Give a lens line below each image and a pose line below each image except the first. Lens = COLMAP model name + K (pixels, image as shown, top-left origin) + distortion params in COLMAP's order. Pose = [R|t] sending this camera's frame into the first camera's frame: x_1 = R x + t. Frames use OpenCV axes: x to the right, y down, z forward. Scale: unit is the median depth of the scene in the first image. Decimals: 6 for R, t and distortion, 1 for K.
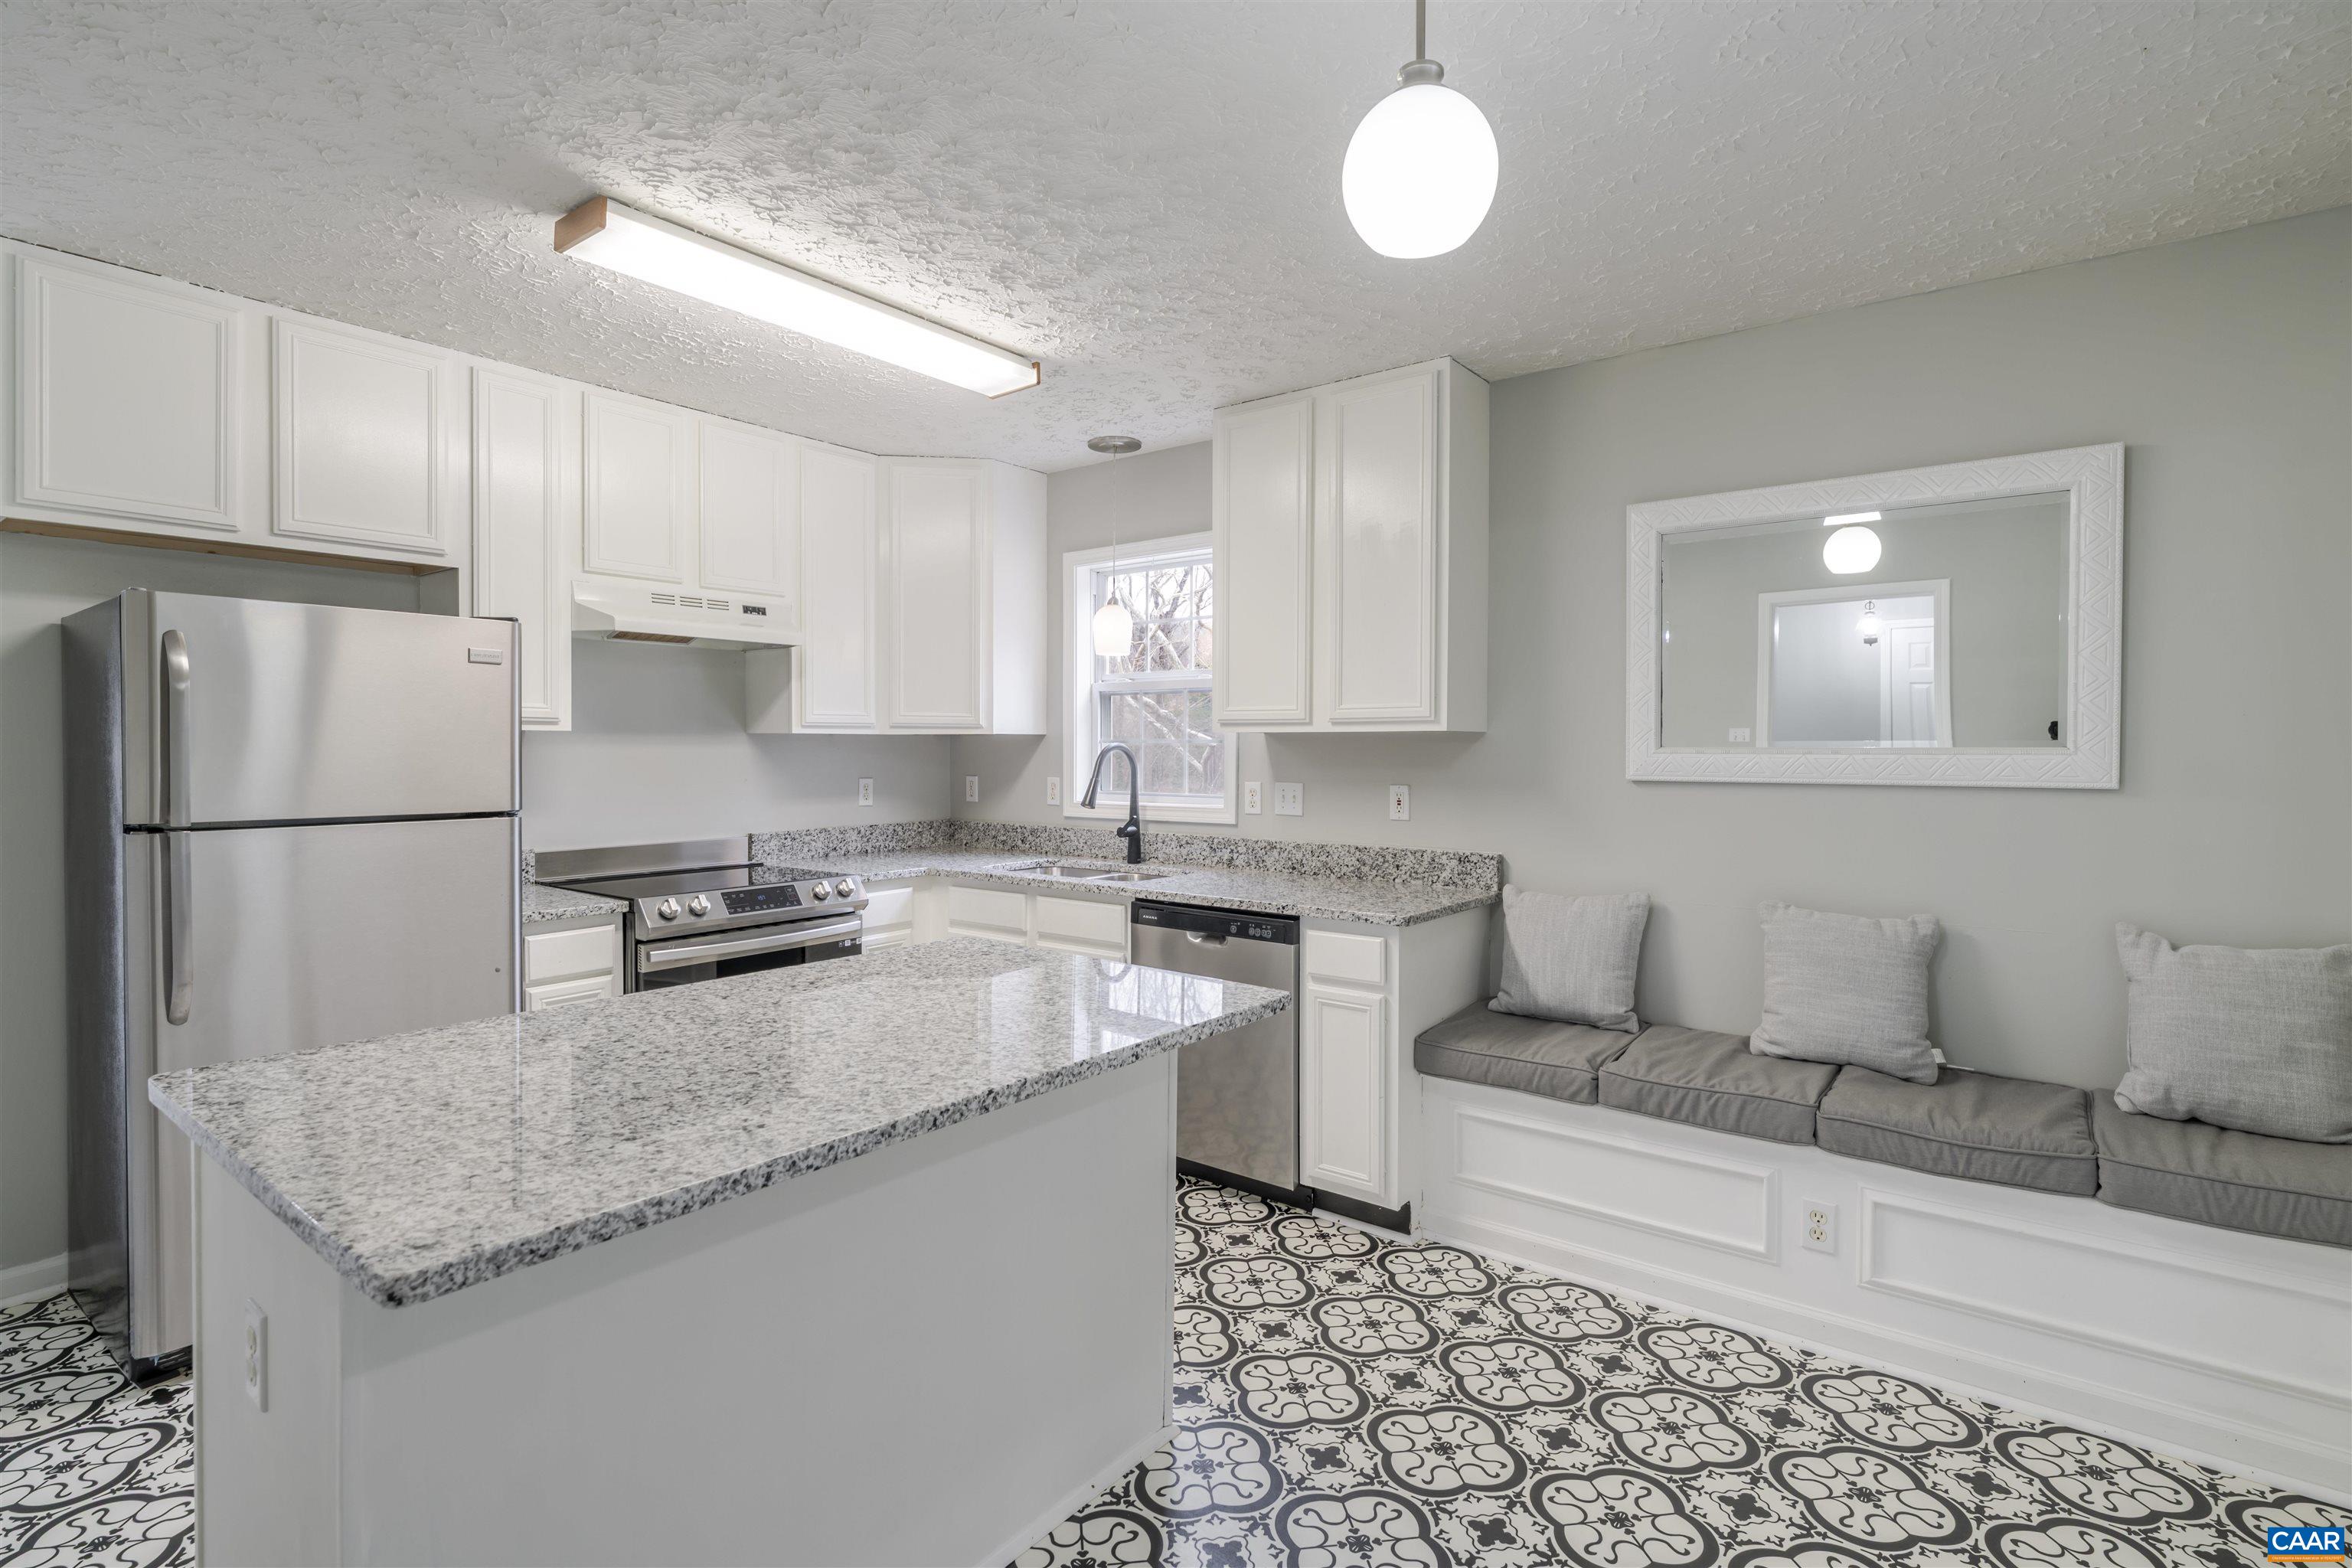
lens RADIAL K [[1128.8, 0, 1178.8], [0, 1128.8, 774.3], [0, 0, 1]] dist [-0.000716, -0.000649]
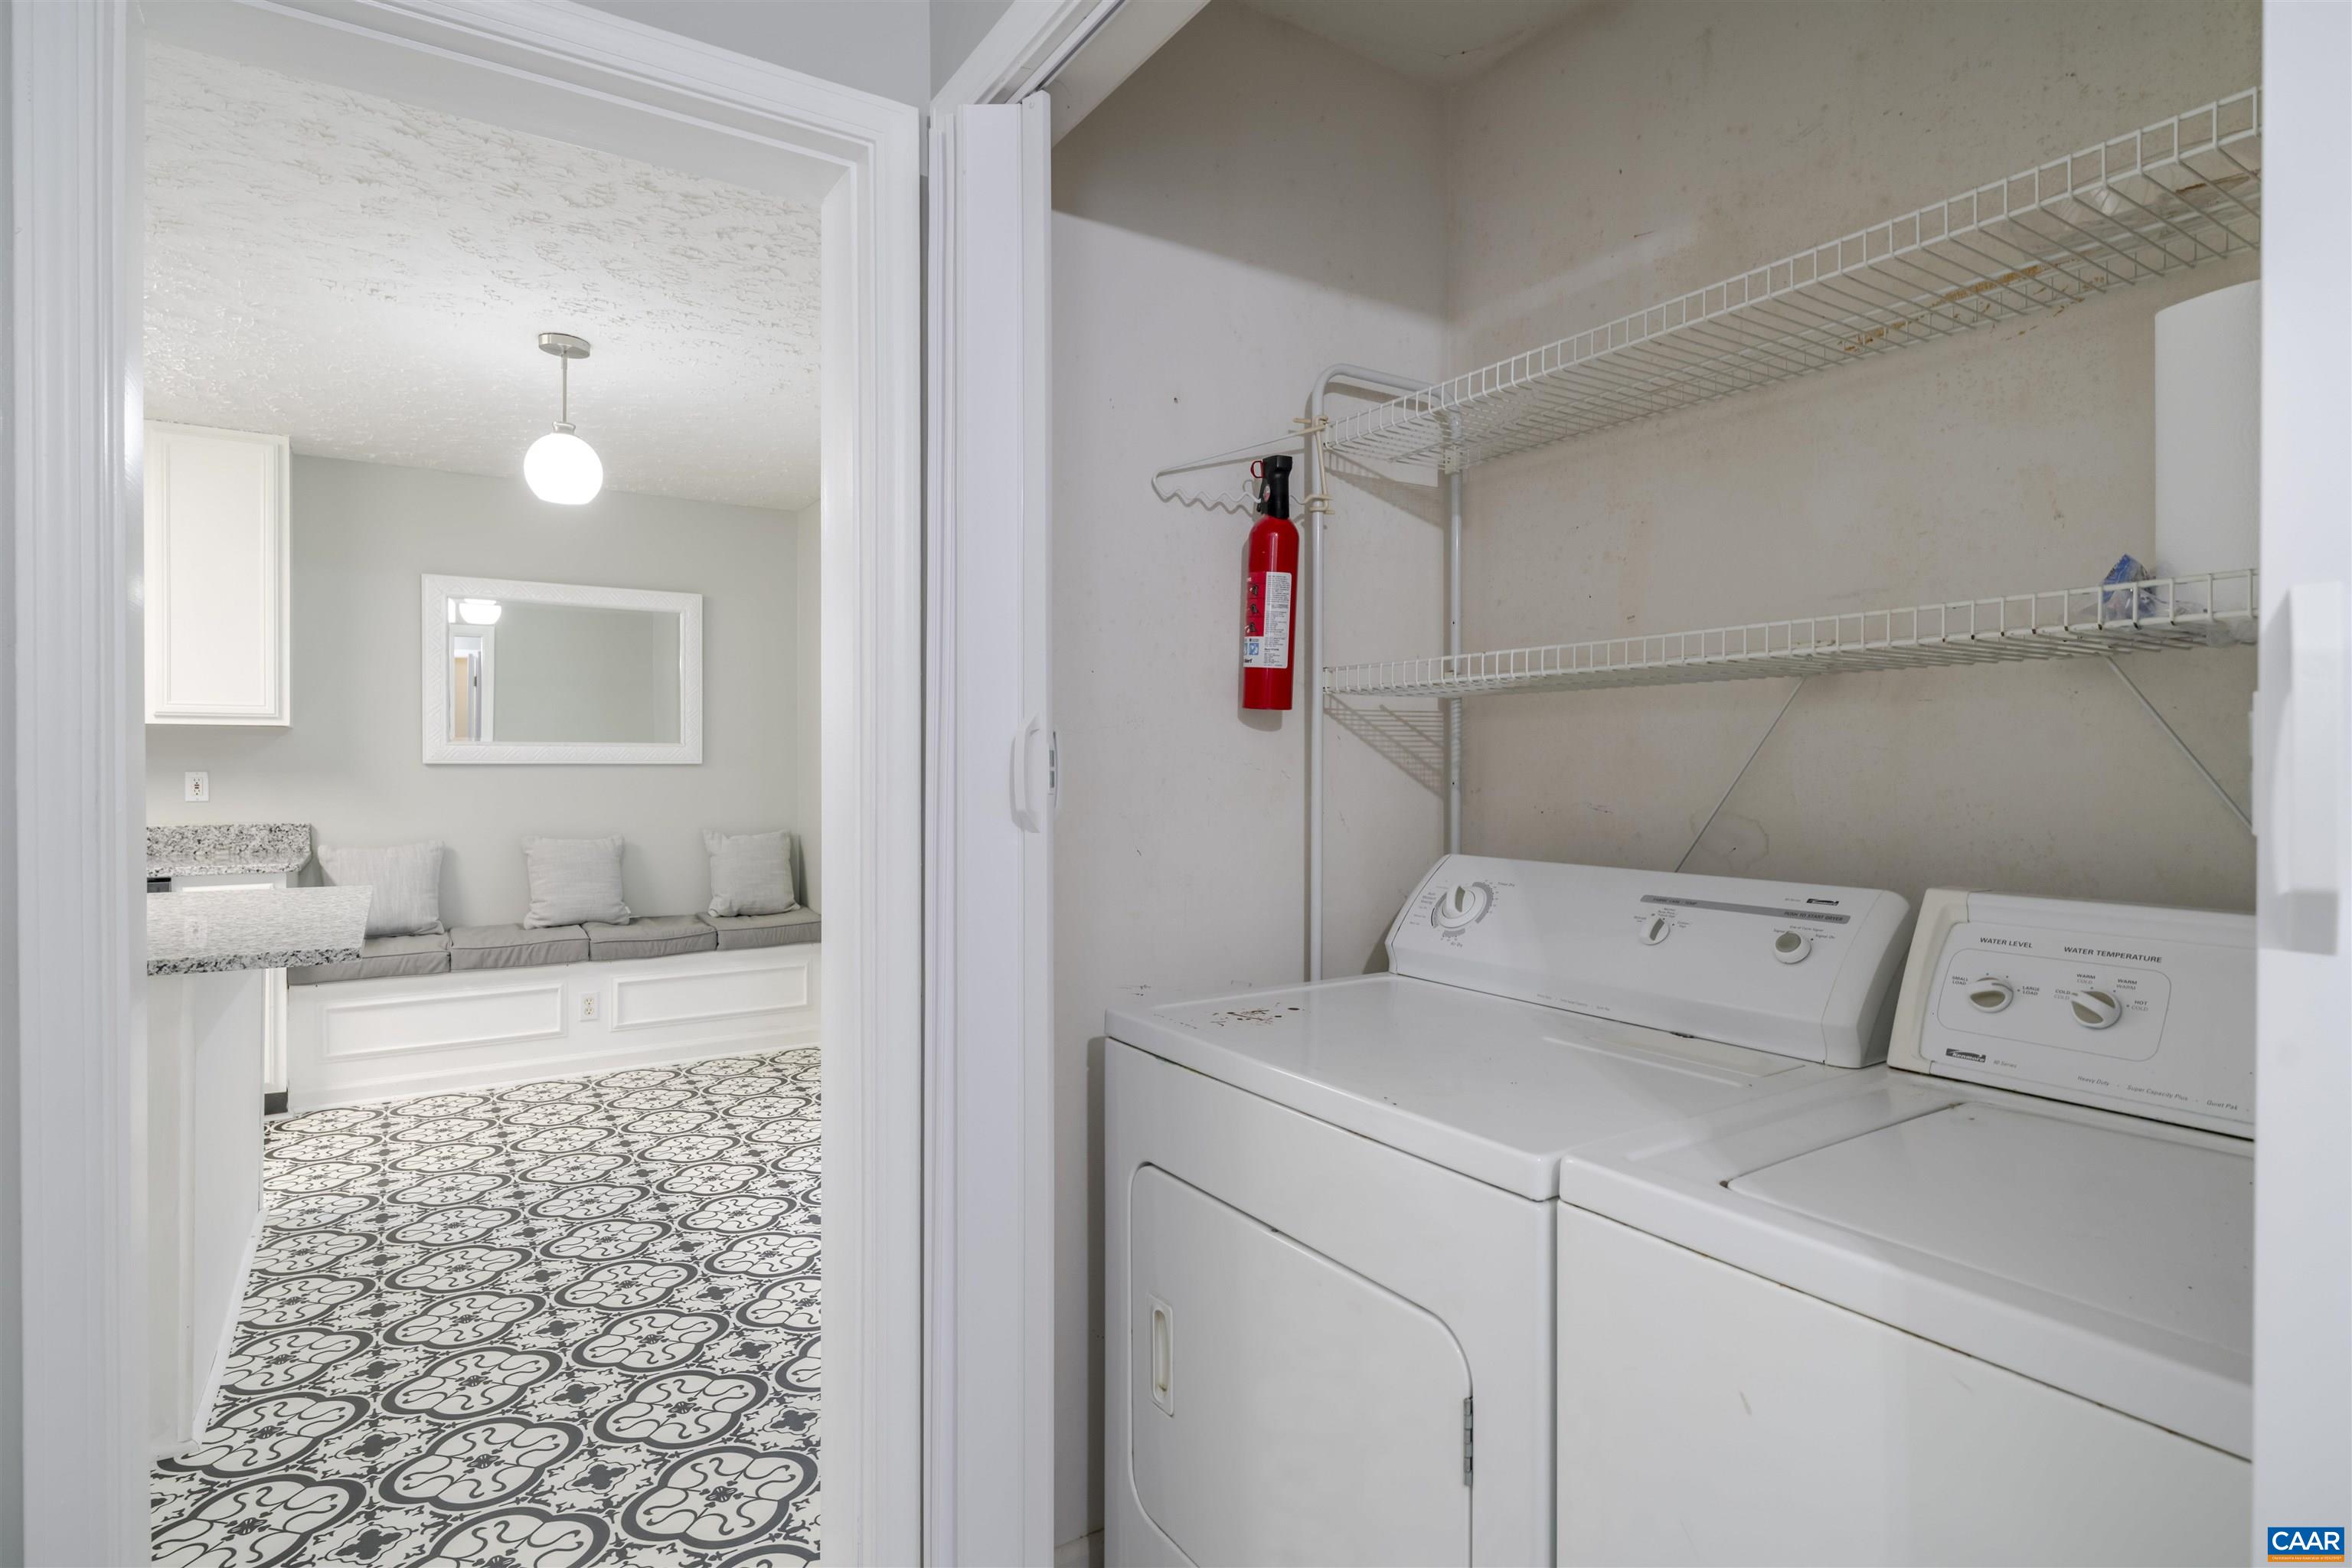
lens RADIAL K [[1227.9, 0, 1185.6], [0, 1227.9, 774.7], [0, 0, 1]] dist [0.006775, 0.000932]
pose [[0.332786, -0.004172, 0.942993, -0.740343], [0.024233, 0.999698, -0.004129, 0.047793], [-0.942691, 0.024226, 0.332787, -0.428477]]
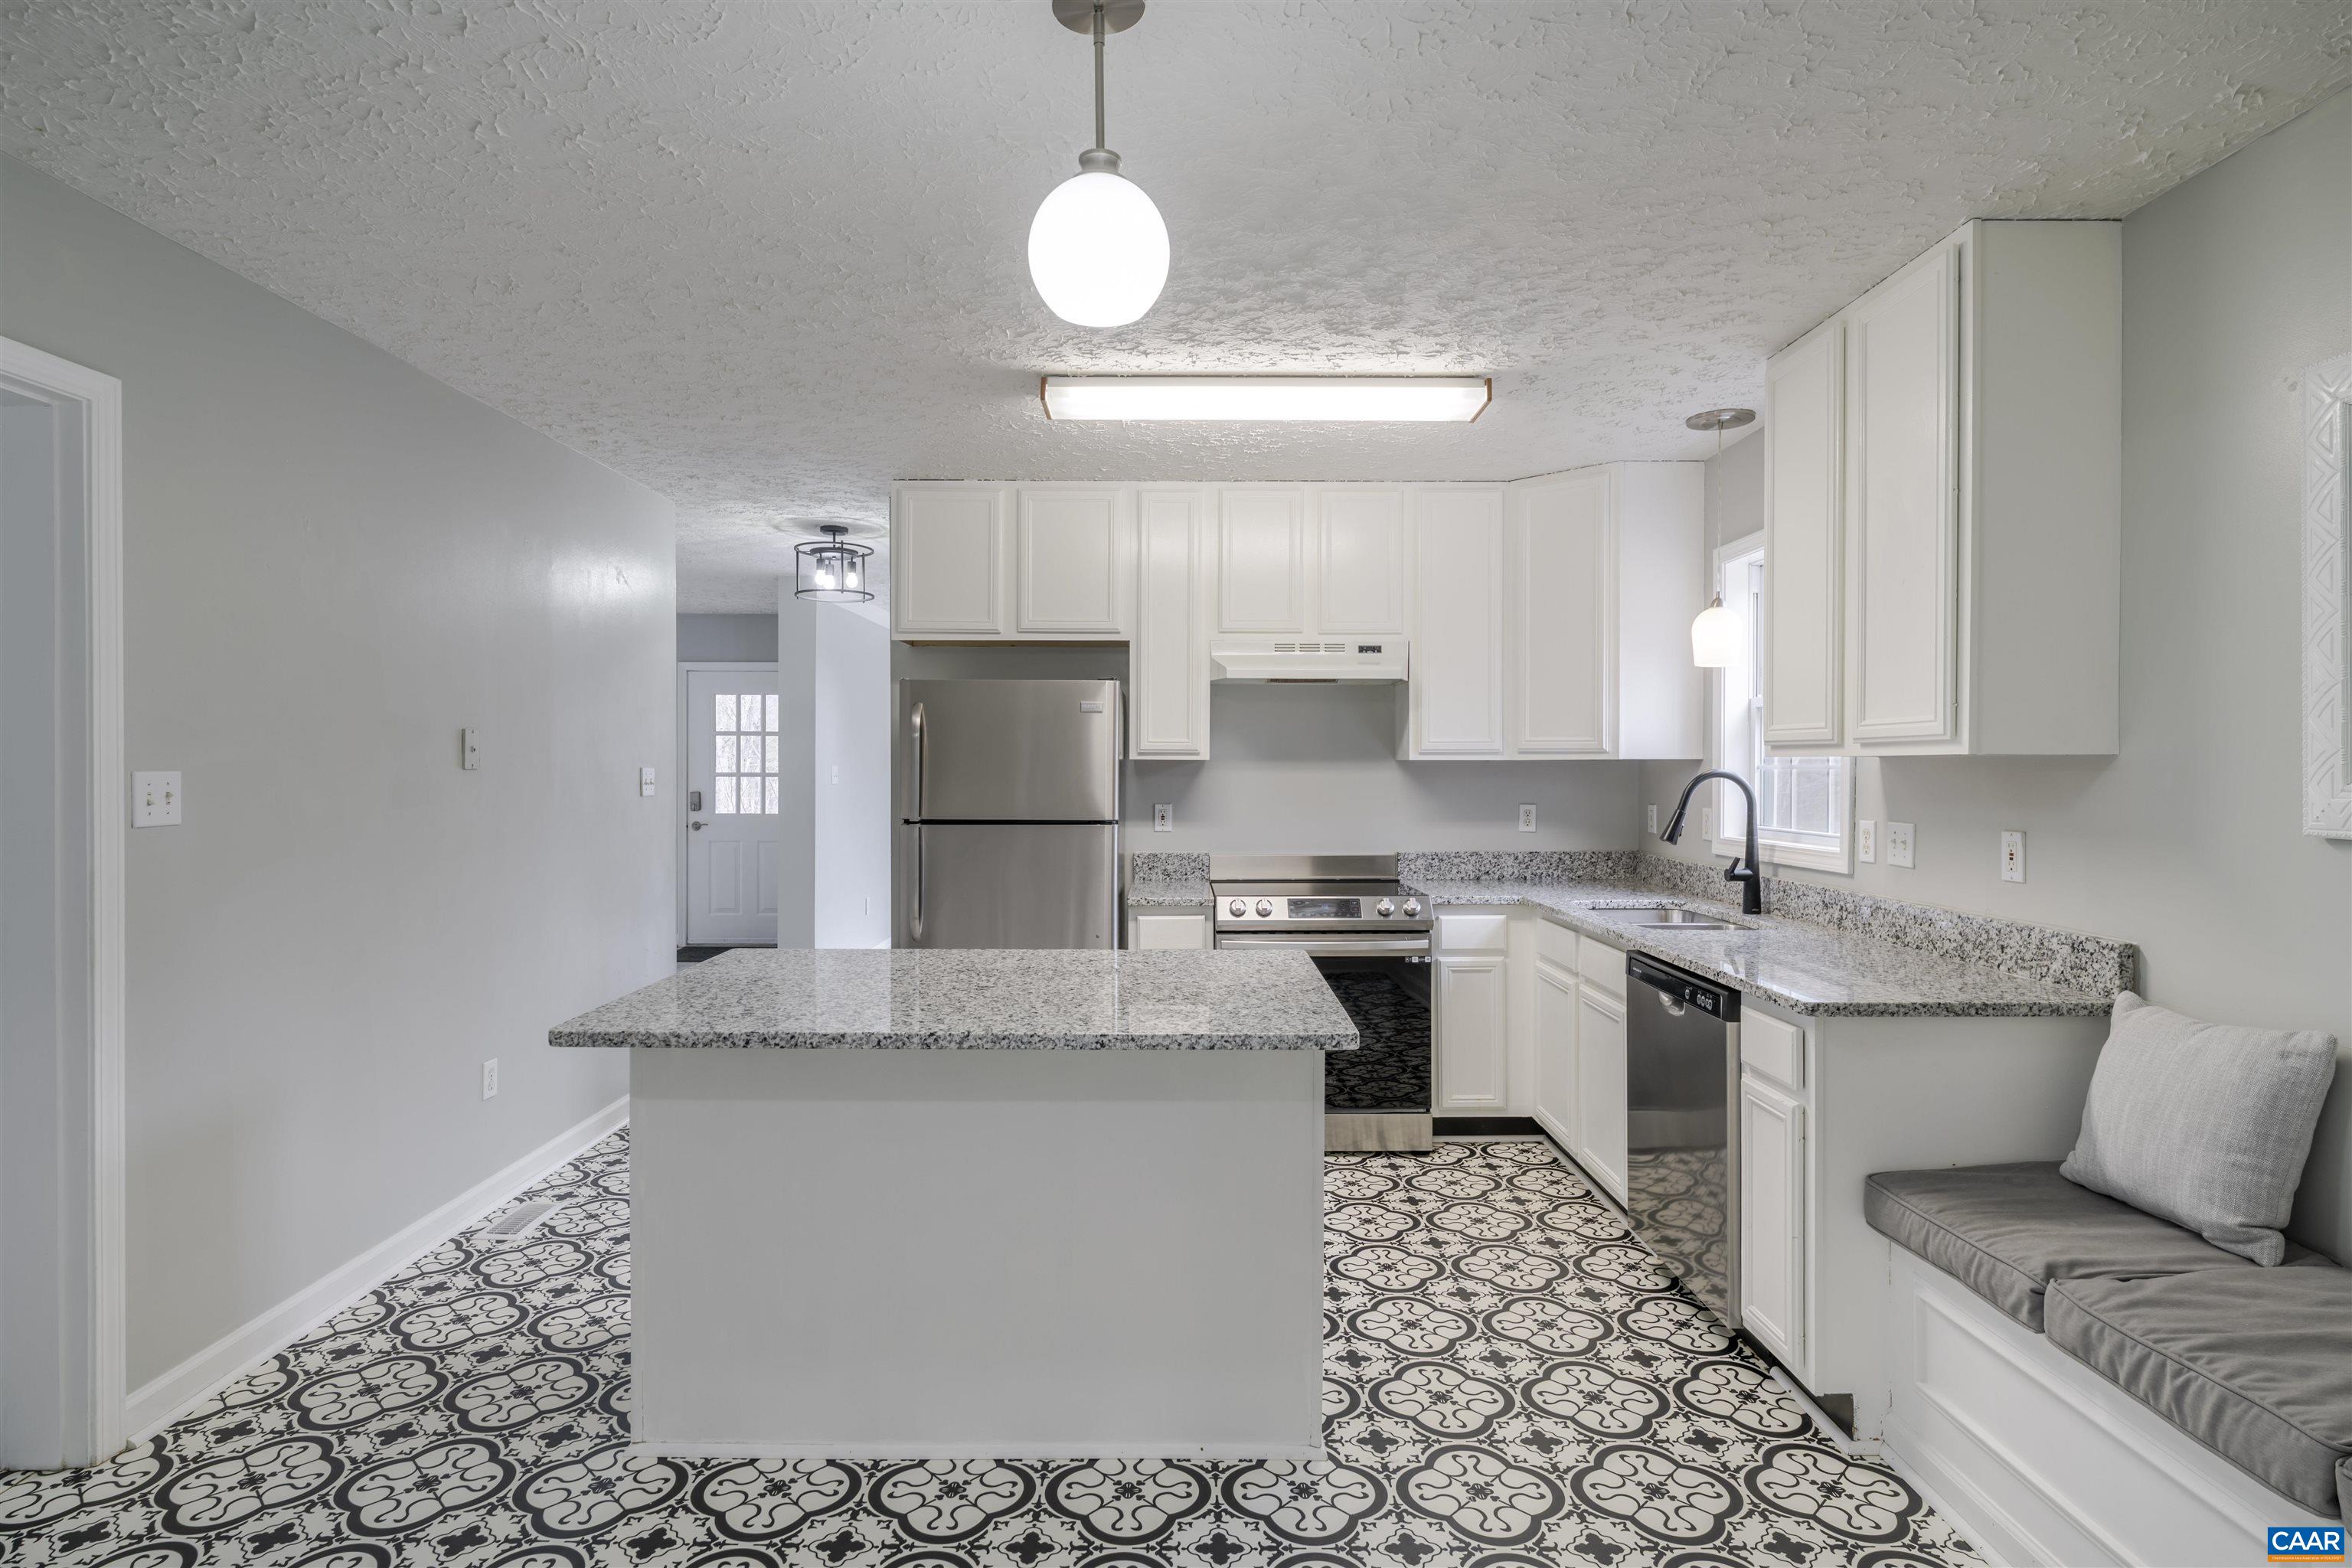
lens RADIAL K [[1192.2, 0, 1176.0], [0, 1192.2, 784.0], [0, 0, 1]] dist [0.002319, -0.000044]
pose [[0.618141, 0.011284, -0.785987, 0.505837], [-0.020365, 0.999791, -0.001663, -0.008809], [0.785804, 0.017035, 0.618241, 0.155484]]
